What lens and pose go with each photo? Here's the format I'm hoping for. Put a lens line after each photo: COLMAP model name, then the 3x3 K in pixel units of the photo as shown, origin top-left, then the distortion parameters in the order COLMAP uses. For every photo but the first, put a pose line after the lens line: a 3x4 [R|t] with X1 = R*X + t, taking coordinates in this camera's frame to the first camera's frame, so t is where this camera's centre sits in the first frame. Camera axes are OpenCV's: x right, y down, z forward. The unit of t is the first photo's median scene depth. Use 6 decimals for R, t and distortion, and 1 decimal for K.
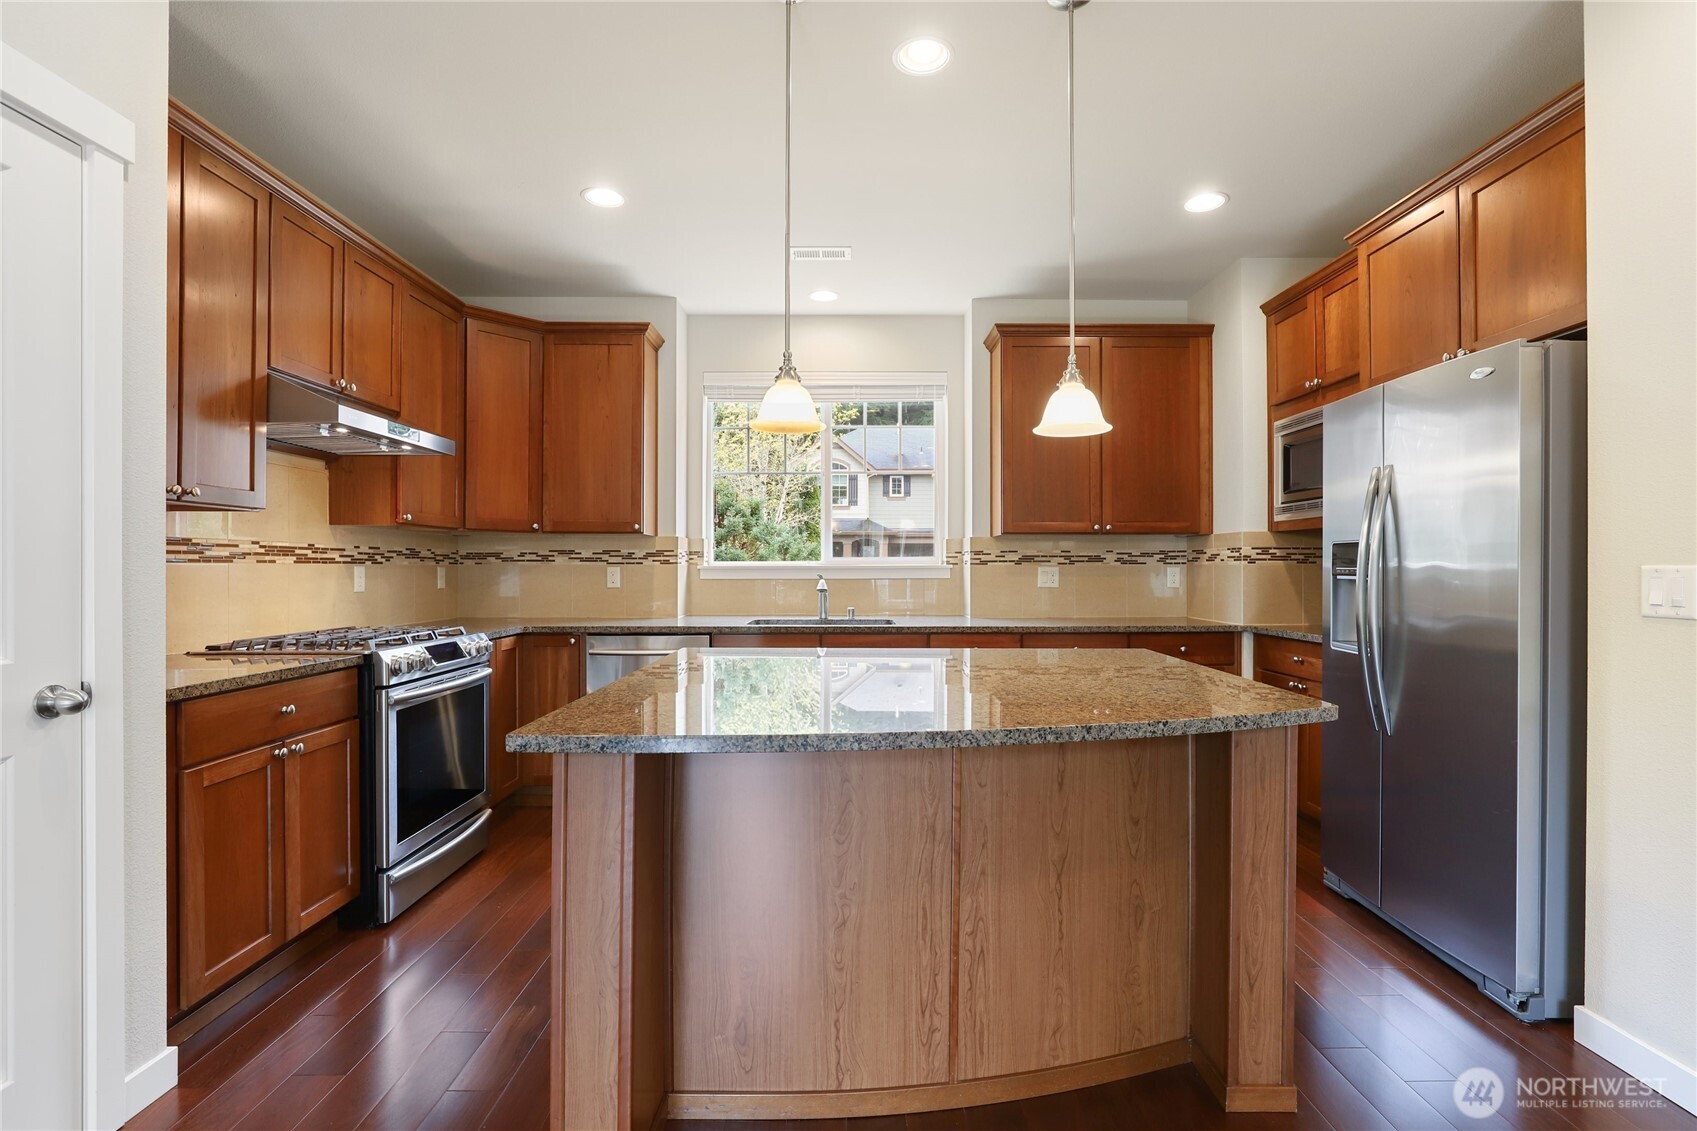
lens RADIAL K [[781.4, 0, 856.1], [0, 781.4, 567.3], [0, 0, 1]] dist [-0.016127, 0.000955]
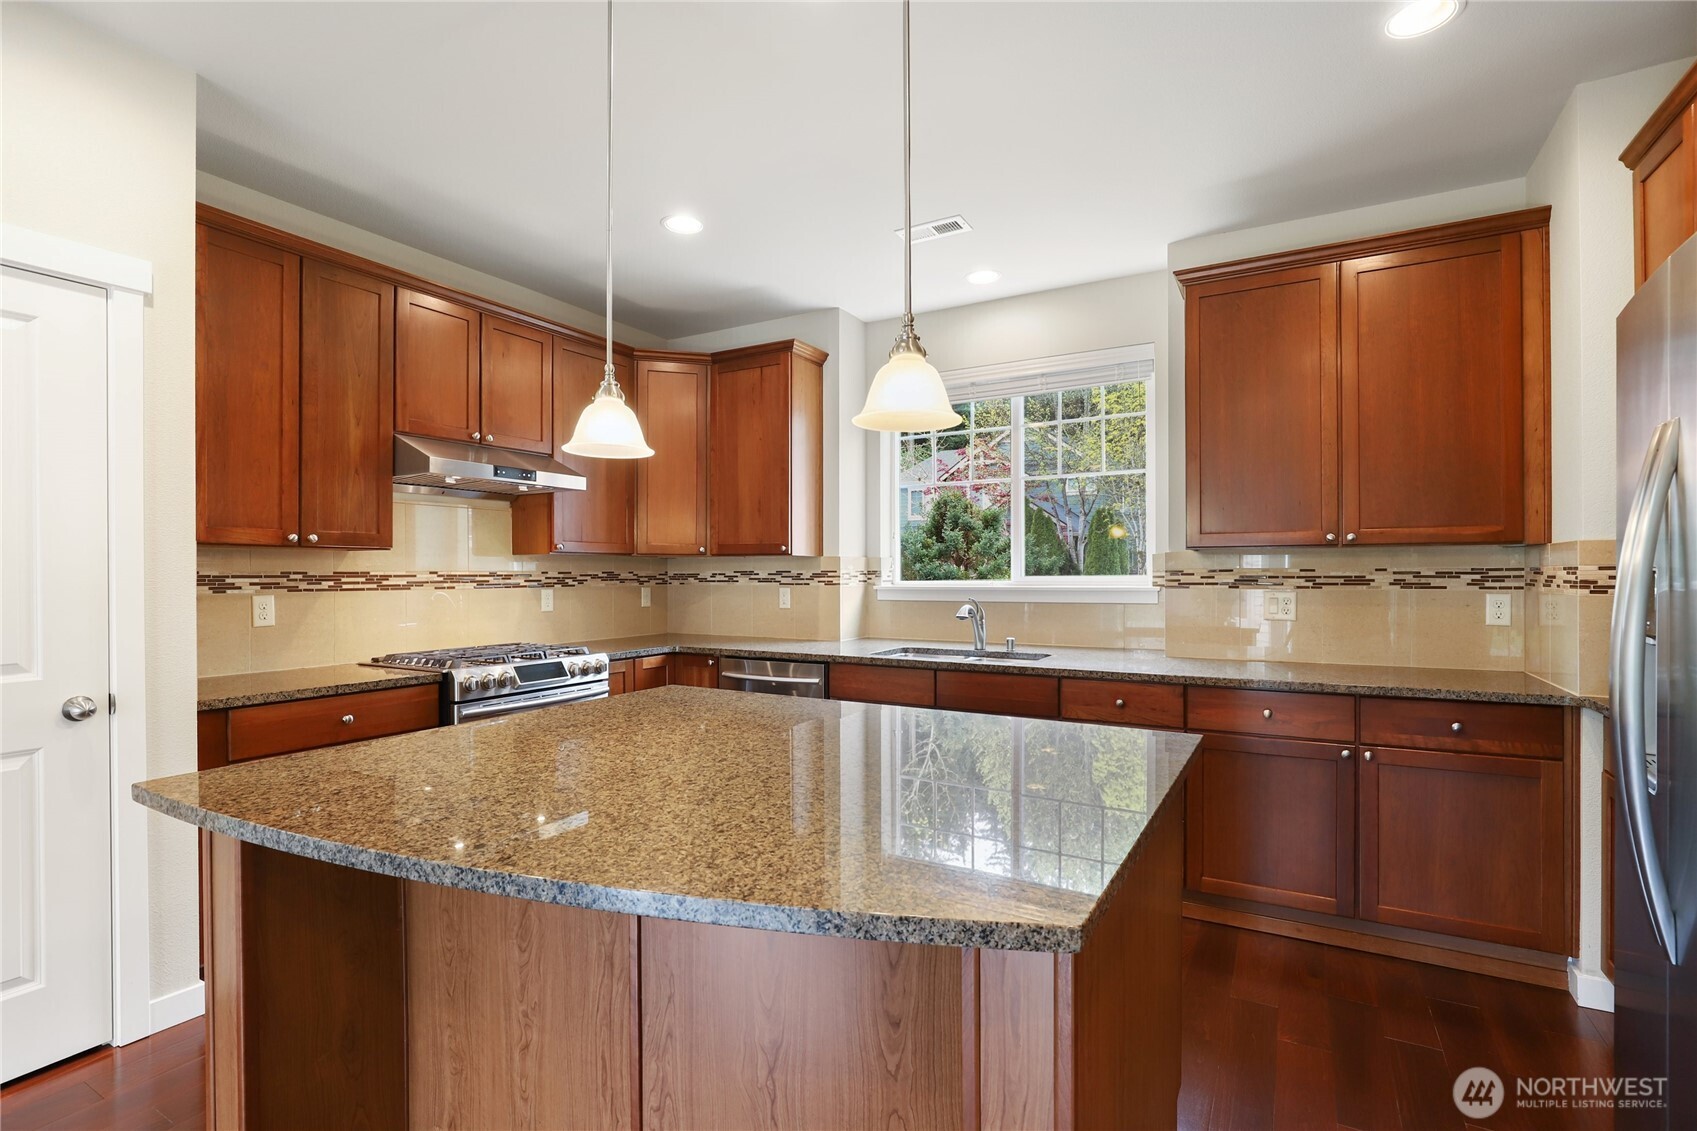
lens RADIAL K [[785.9, 0, 852.9], [0, 785.9, 573.8], [0, 0, 1]] dist [-0.015868, 0.000165]
pose [[0.863863, -0.001727, -0.503724, 0.324177], [0.003102, 0.999993, 0.001892, -0.023635], [0.503717, -0.003197, 0.863863, 0.207426]]
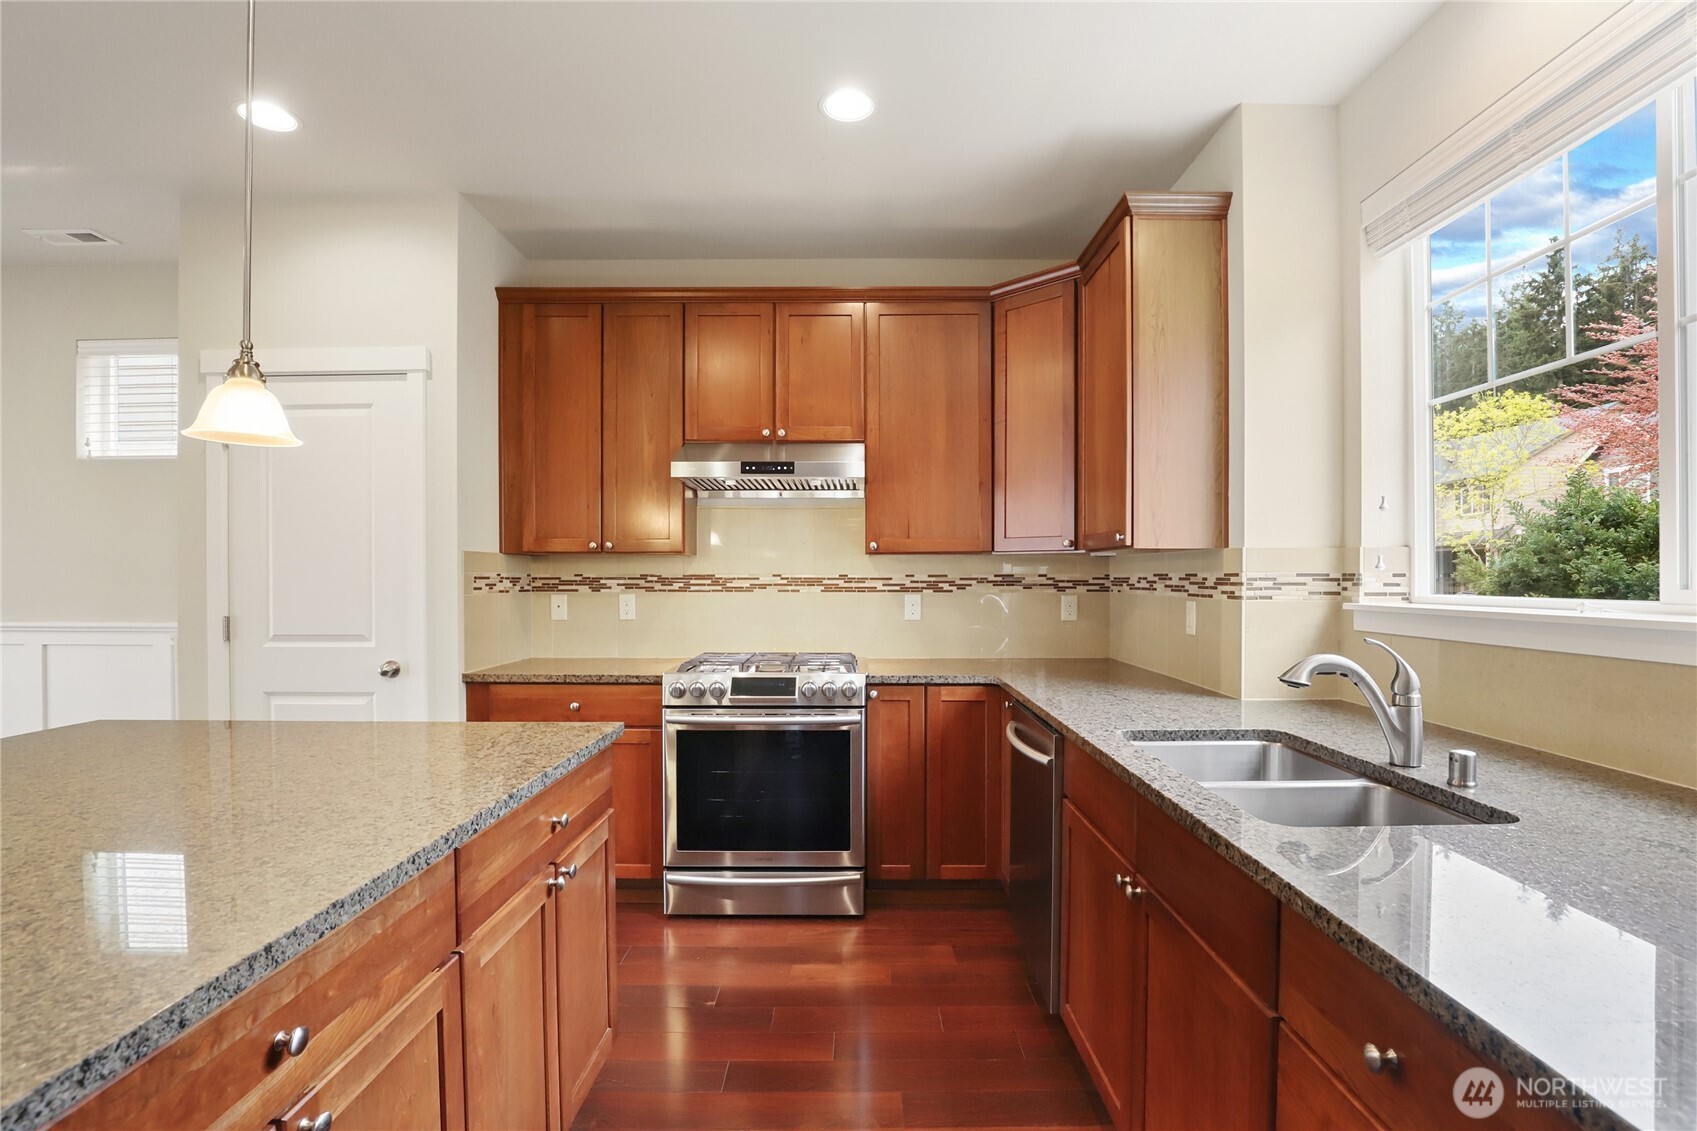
lens RADIAL K [[789.6, 0, 859.2], [0, 789.6, 573.9], [0, 0, 1]] dist [-0.036307, 0.018940]
pose [[-0.007001, -0.002711, -0.999972, 0.369552], [0.000080, 0.999996, -0.002711, -0.024129], [0.999975, -0.000099, -0.007001, 0.885446]]
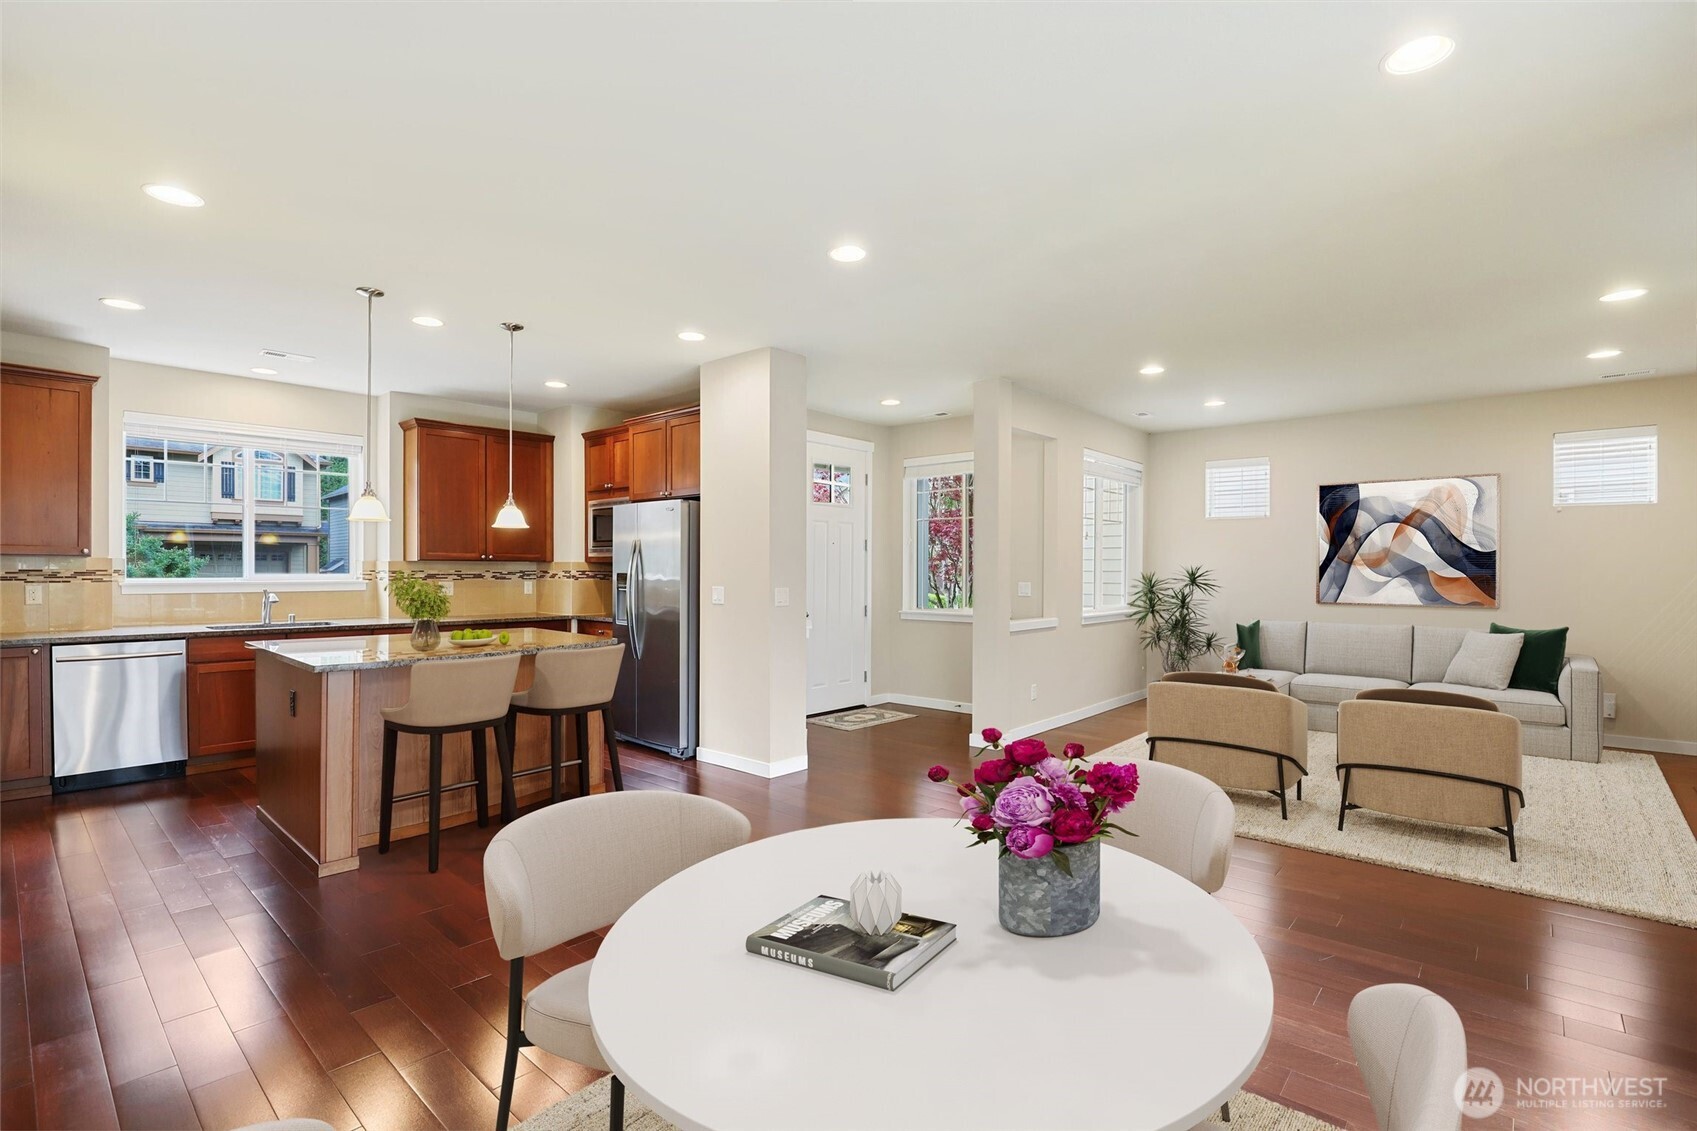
lens RADIAL K [[778.5, 0, 845.3], [0, 778.5, 576.9], [0, 0, 1]] dist [-0.023760, 0.000748]
pose [[0.674318, -0.004238, 0.738429, -0.391880], [-0.005291, 0.999930, 0.010571, -0.034832], [-0.738422, -0.011035, 0.674248, -0.656742]]
